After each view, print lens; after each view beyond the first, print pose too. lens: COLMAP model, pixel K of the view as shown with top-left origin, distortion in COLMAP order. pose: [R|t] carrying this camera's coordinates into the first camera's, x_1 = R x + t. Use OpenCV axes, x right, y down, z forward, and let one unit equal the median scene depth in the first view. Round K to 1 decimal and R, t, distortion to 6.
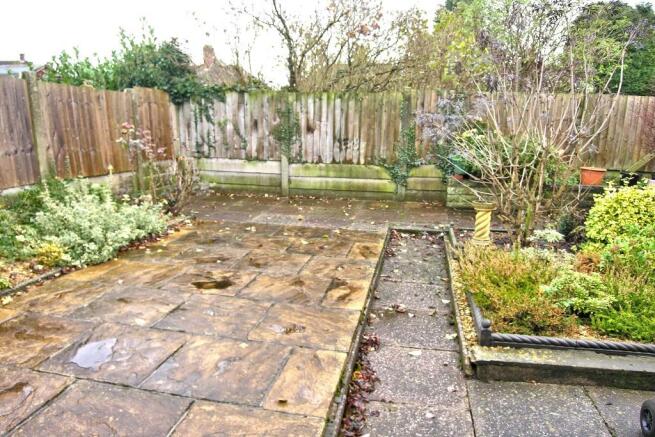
lens RADIAL K [[474.9, 0, 327.5], [0, 474.9, 218.5], [0, 0, 1]] dist [-0.003967, -0.000786]
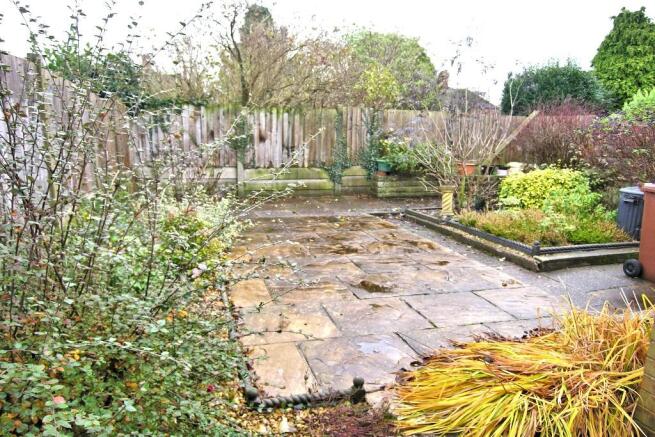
lens RADIAL K [[474.9, 0, 327.5], [0, 474.9, 218.5], [0, 0, 1]] dist [-0.003967, -0.000786]
pose [[0.893120, -0.081202, 0.442429, -0.423785], [0.090065, 0.995935, 0.000980, 0.018917], [-0.440711, 0.038972, 0.896803, -0.100748]]
